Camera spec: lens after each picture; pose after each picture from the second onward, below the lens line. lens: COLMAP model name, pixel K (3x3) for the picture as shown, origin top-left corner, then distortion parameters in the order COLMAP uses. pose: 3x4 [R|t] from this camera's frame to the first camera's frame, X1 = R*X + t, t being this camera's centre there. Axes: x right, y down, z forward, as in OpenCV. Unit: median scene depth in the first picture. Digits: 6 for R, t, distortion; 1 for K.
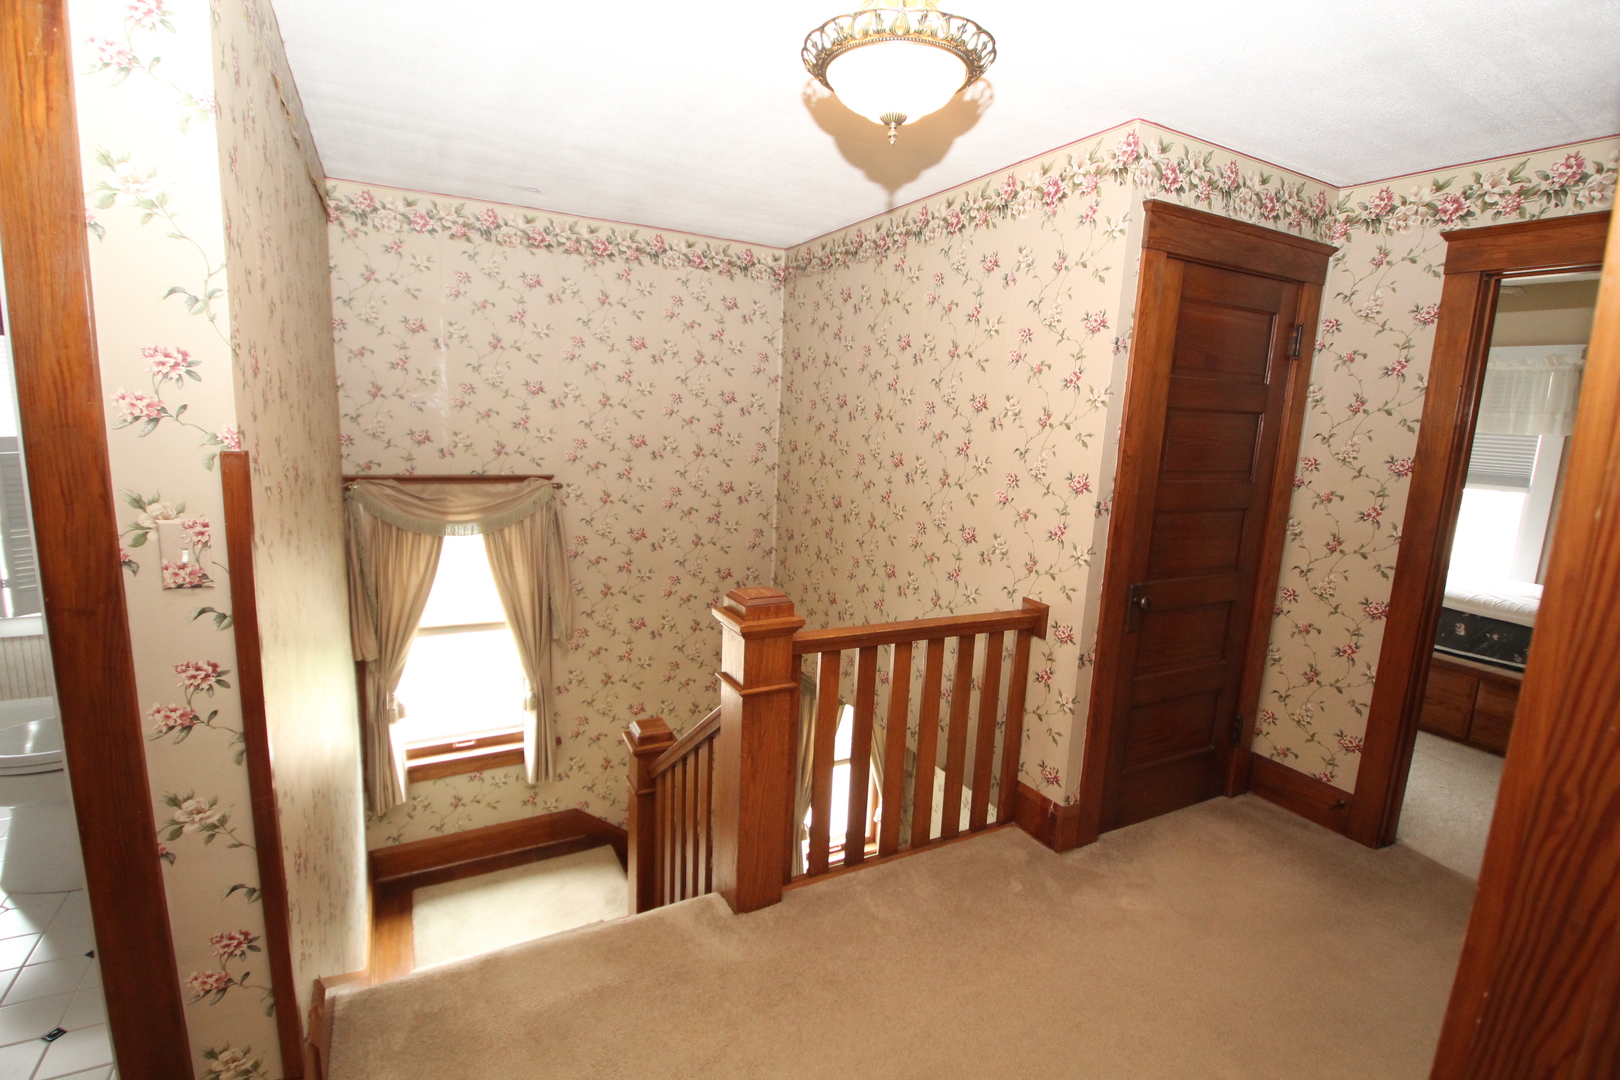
lens RADIAL K [[750.7, 0, 811.2], [0, 750.7, 540.8], [0, 0, 1]] dist [0.033597, -0.041045]
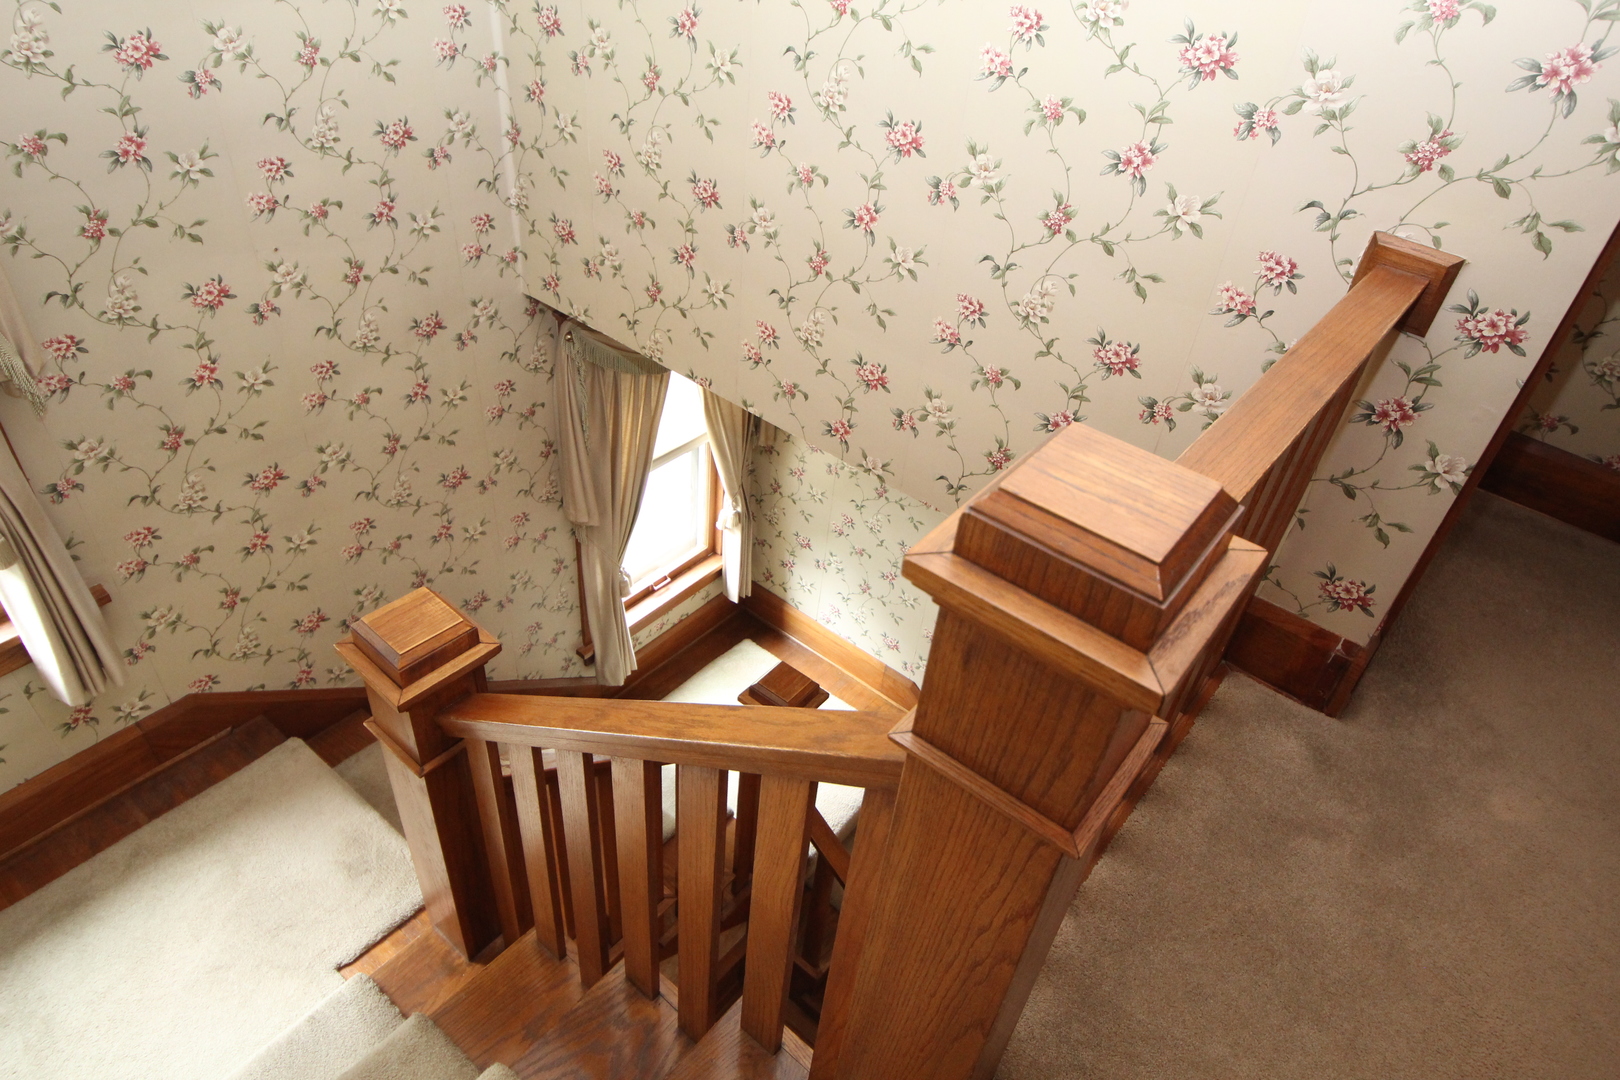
lens RADIAL K [[1027.1, 0, 805.2], [0, 1027.1, 532.5], [0, 0, 1]] dist [0.051755, -0.063446]
pose [[0.926378, -0.213535, 0.310204, -0.154097], [0.029716, 0.862587, 0.505036, -0.056528], [-0.375420, -0.458636, 0.805427, 0.430579]]
